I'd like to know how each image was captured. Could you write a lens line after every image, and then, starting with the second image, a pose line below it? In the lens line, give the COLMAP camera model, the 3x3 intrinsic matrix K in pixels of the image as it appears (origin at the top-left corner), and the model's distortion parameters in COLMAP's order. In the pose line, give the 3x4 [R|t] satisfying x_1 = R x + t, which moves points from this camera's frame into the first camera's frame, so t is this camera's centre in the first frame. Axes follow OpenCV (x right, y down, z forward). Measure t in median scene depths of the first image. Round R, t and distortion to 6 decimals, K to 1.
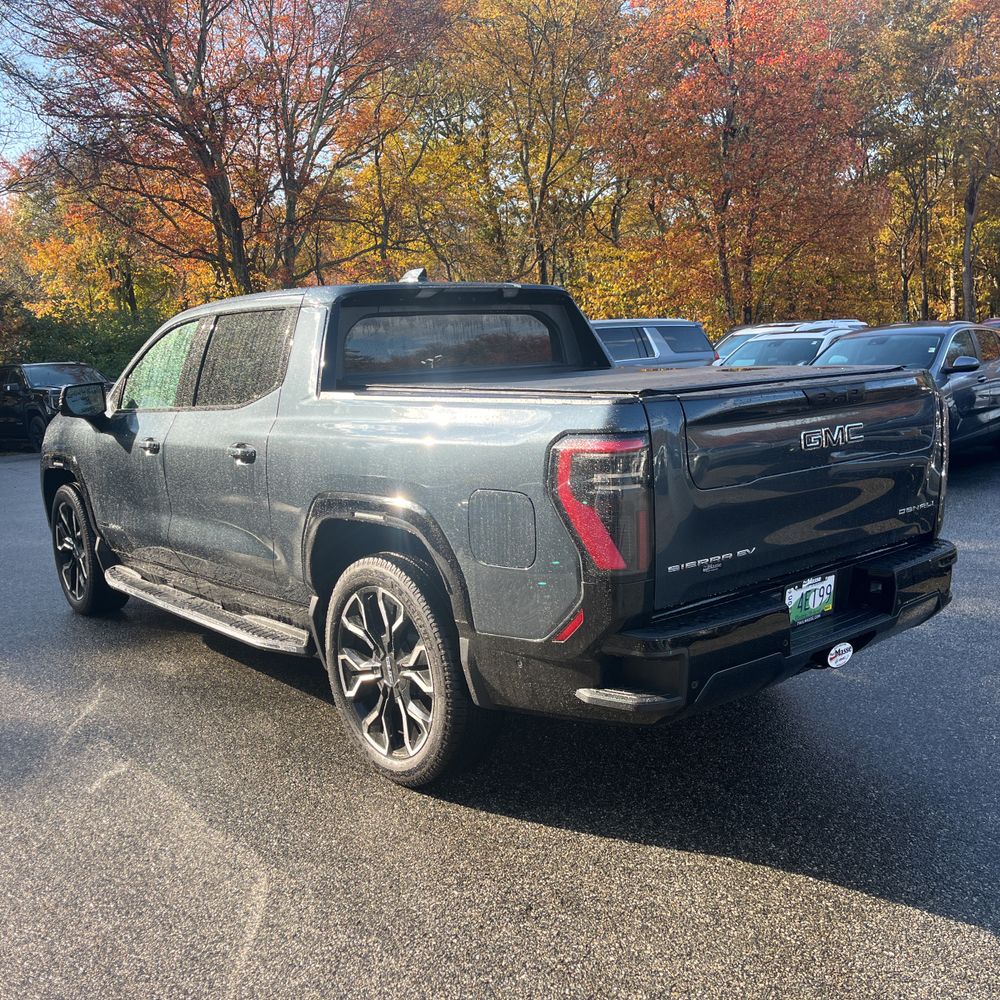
lens RADIAL K [[1053.4, 0, 480.6], [0, 1053.4, 506.2], [0, 0, 1]] dist [0.027510, -0.000884]
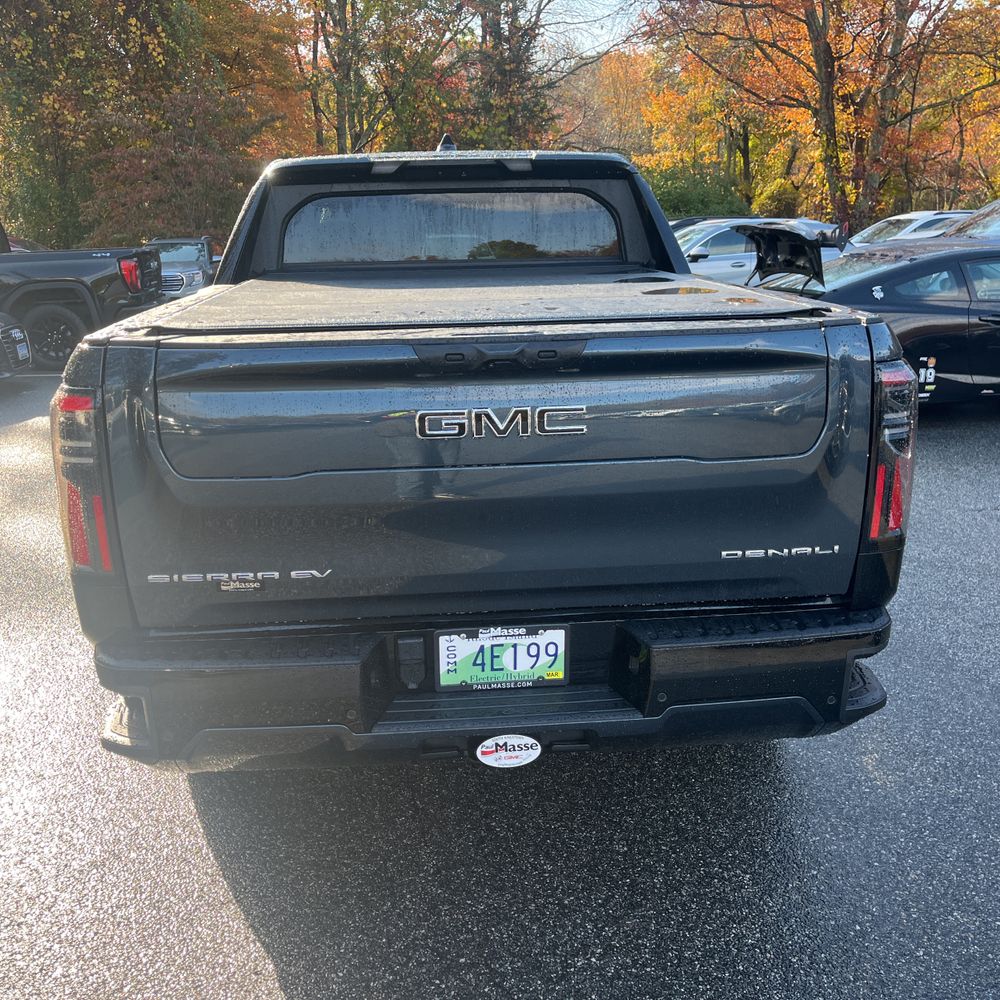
lens RADIAL K [[1018.7, 0, 469.2], [0, 1018.7, 499.8], [0, 0, 1]] dist [0.060866, -0.069300]
pose [[0.818331, 0.180295, -0.545737, 0.630942], [-0.103968, 0.980296, 0.167960, -0.116089], [0.565266, -0.080708, 0.820951, 0.467578]]
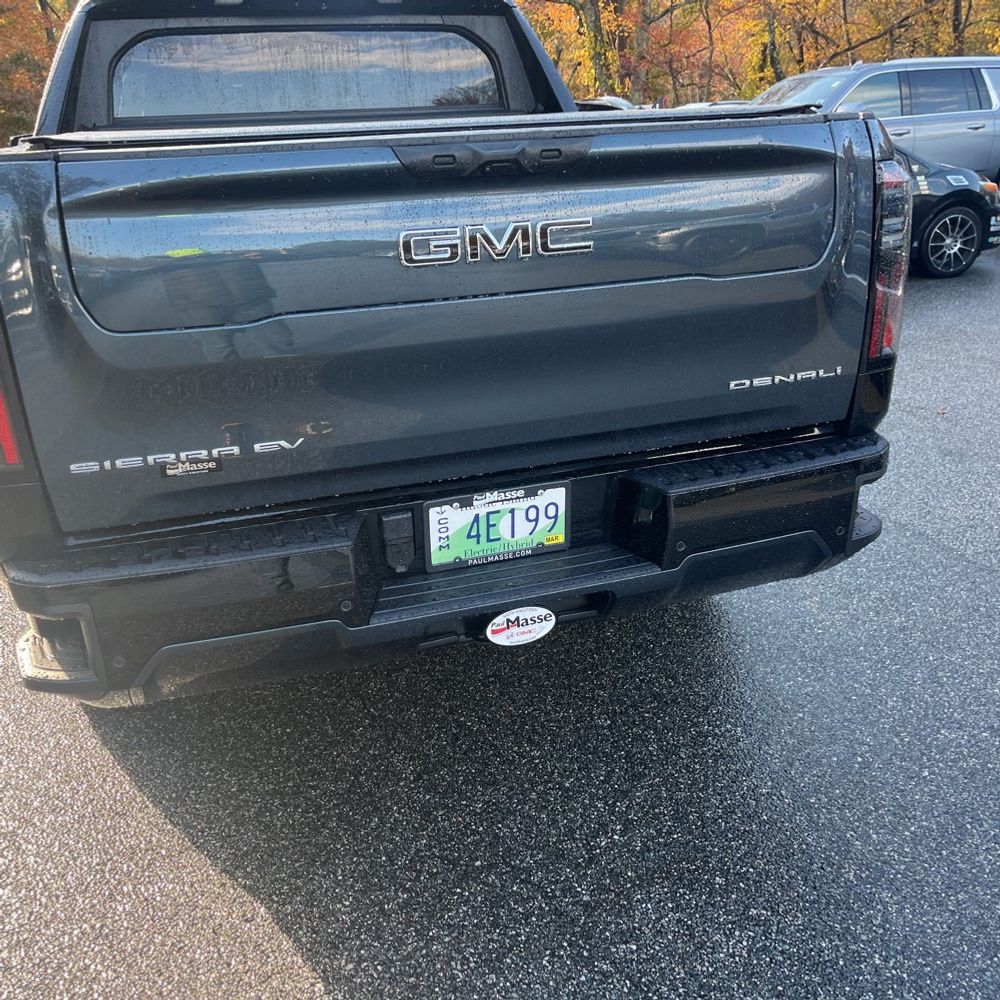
lens RADIAL K [[1020.7, 0, 496.2], [0, 1020.7, 502.2], [0, 0, 1]] dist [0.059095, -0.089537]
pose [[0.932870, 0.132401, -0.334999, 0.500685], [-0.056133, 0.972070, 0.227878, -0.053937], [0.355814, -0.193776, 0.914247, 0.483591]]
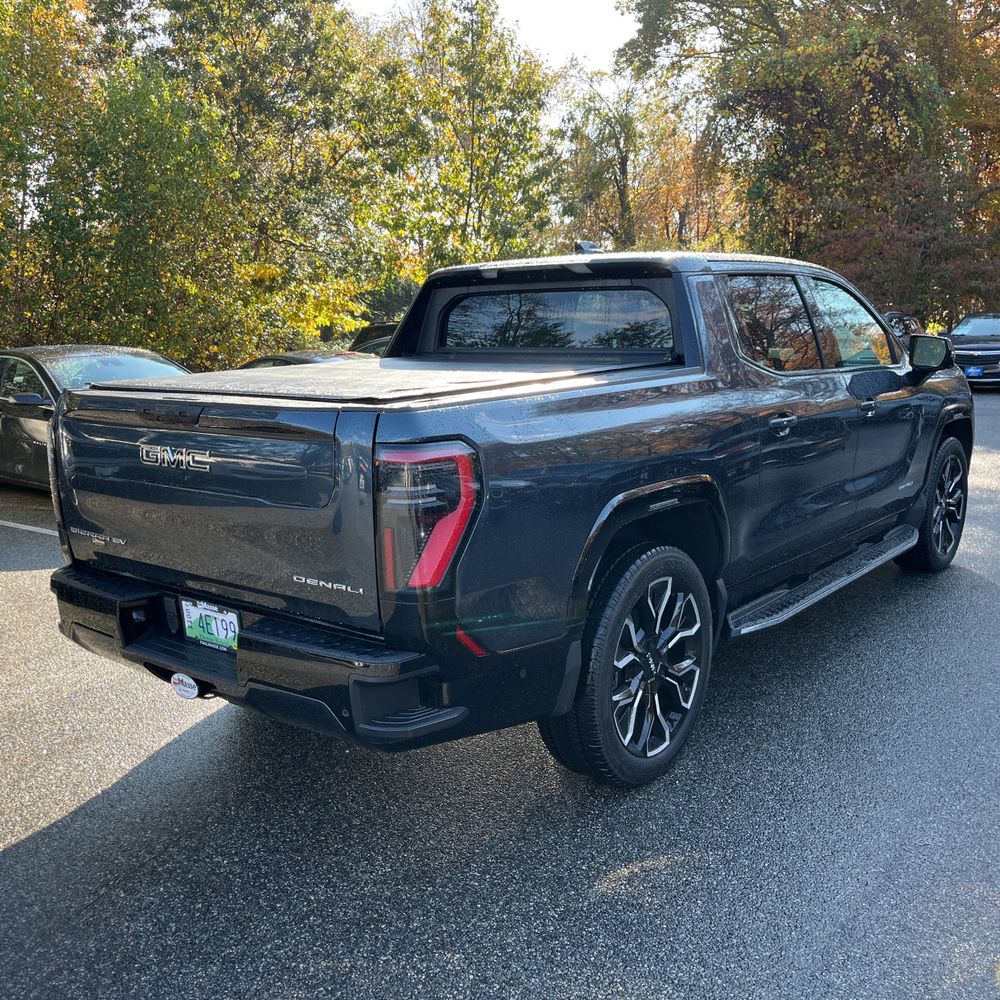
lens RADIAL K [[1000.2, 0, 471.9], [0, 1000.2, 497.4], [0, 0, 1]] dist [0.041863, -0.024324]
pose [[0.206934, 0.219104, -0.953505, 1.203769], [-0.131958, 0.971945, 0.194703, -0.232335], [0.969415, 0.085532, 0.230041, 1.013268]]
